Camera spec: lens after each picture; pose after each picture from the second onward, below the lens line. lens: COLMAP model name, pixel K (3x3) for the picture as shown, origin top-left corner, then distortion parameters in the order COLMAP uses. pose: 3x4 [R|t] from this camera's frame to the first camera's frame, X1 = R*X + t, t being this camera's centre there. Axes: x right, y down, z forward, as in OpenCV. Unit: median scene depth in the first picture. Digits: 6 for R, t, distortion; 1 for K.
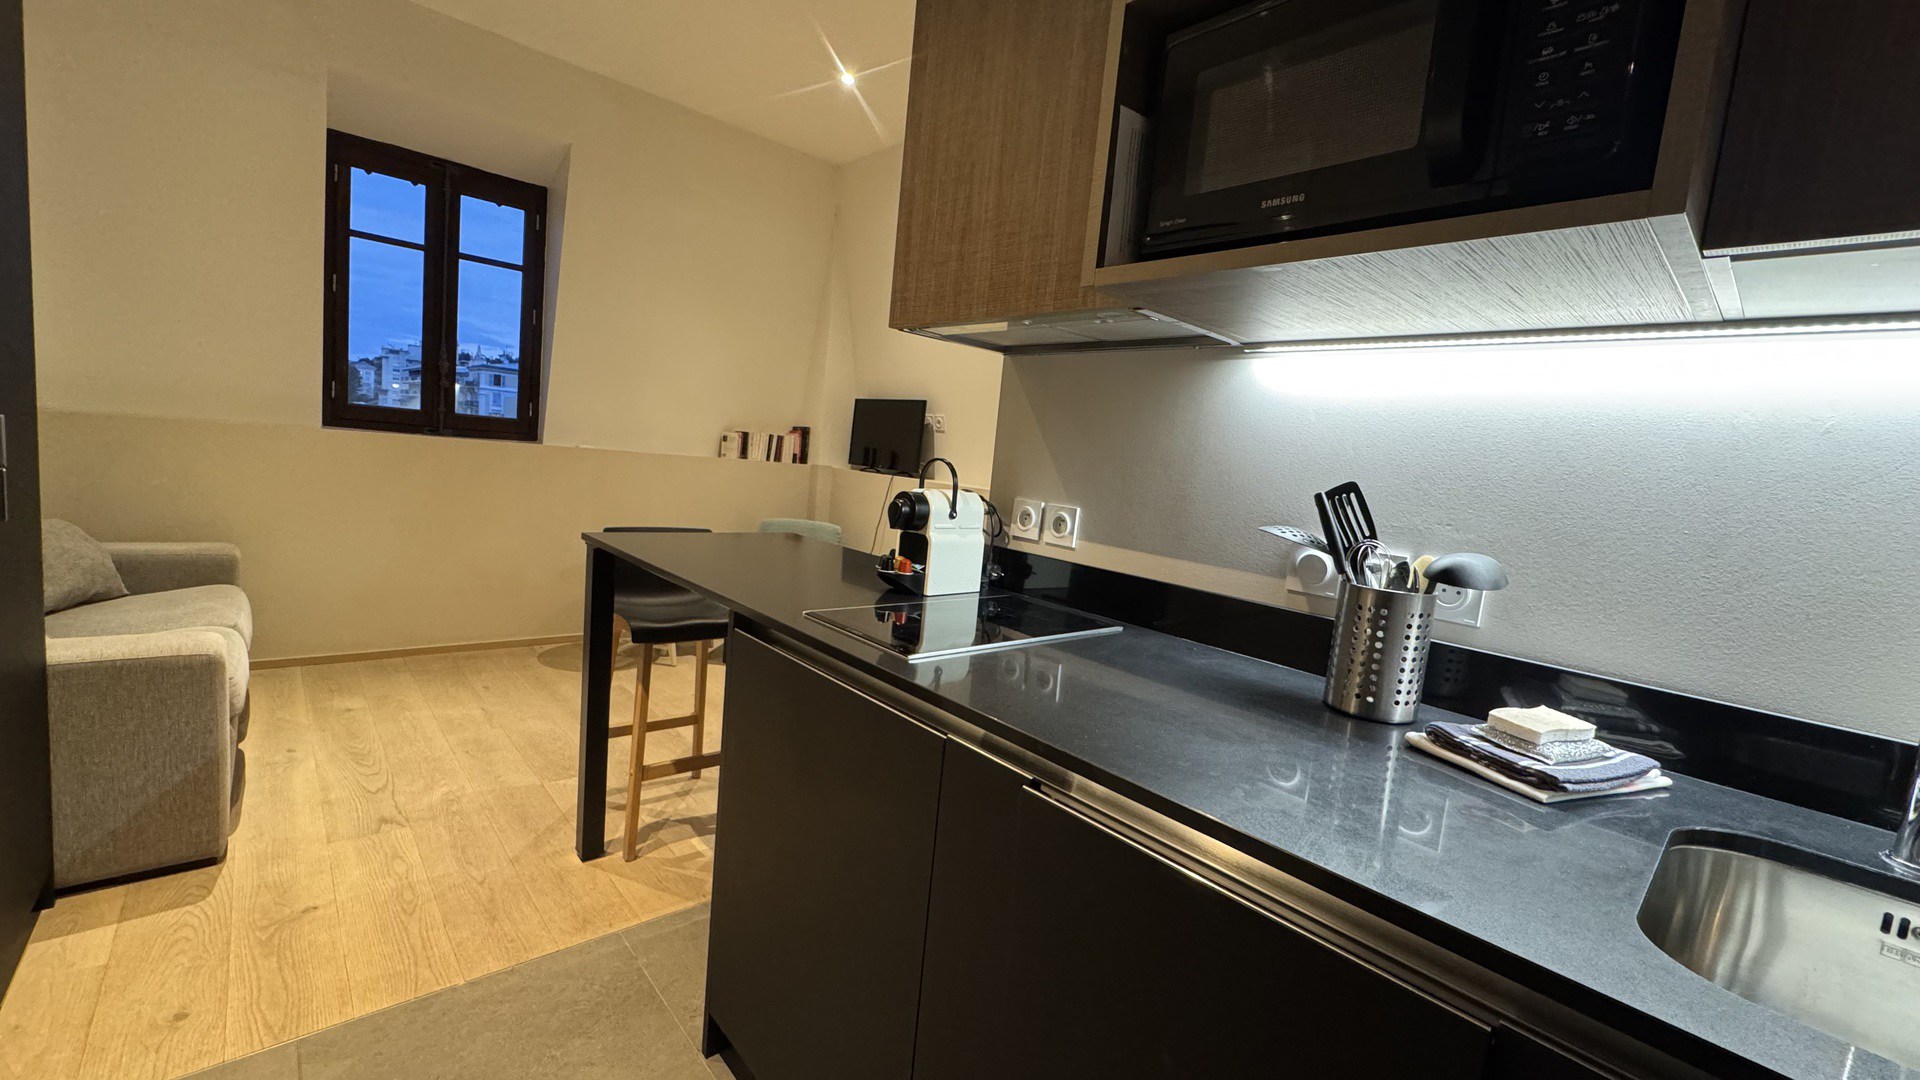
lens RADIAL K [[767.8, 0, 960.0], [0, 767.8, 540.0], [0, 0, 1]] dist [0.000619, 0.000017]
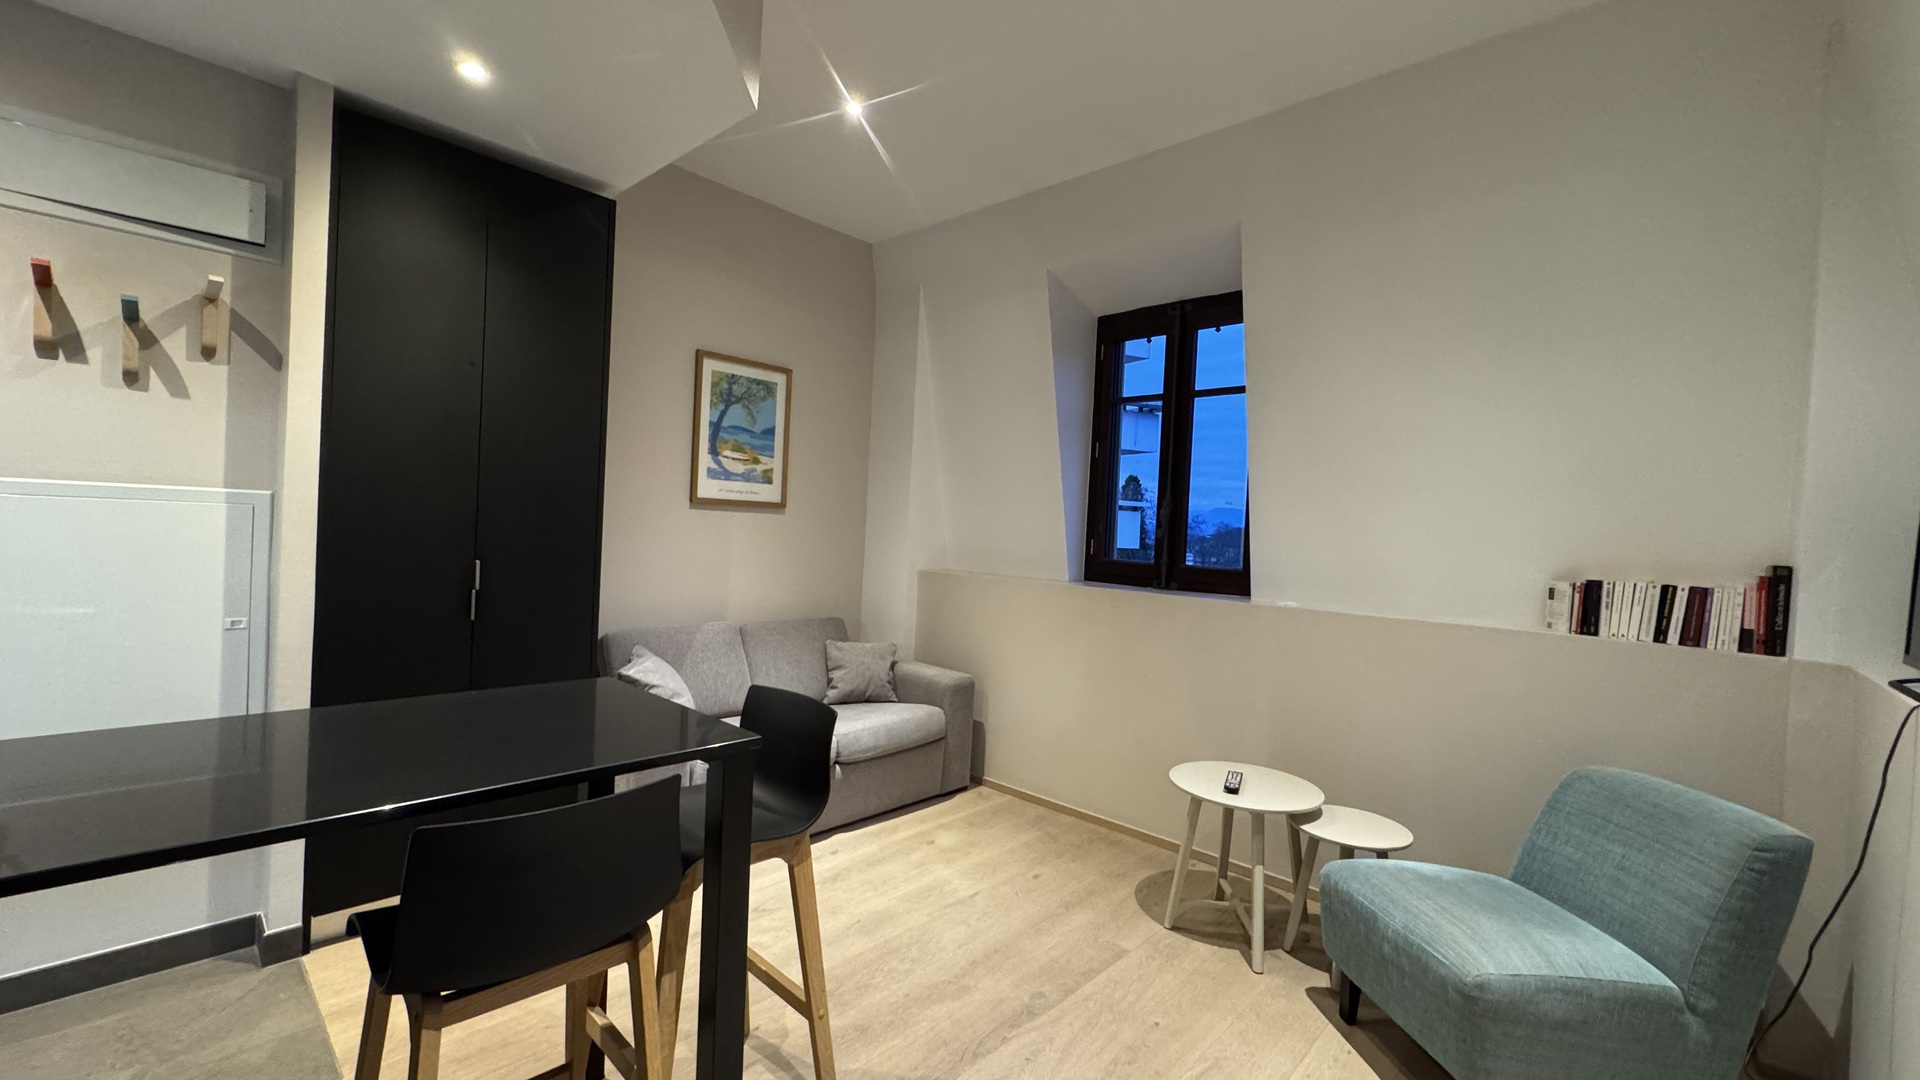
lens RADIAL K [[767.8, 0, 960.0], [0, 767.8, 540.0], [0, 0, 1]] dist [0.000619, 0.000017]
pose [[0.084262, -0.079575, -0.993261, 0.219642], [-0.149822, 0.984463, -0.091580, -0.073745], [0.985116, 0.156529, 0.071030, 0.686007]]
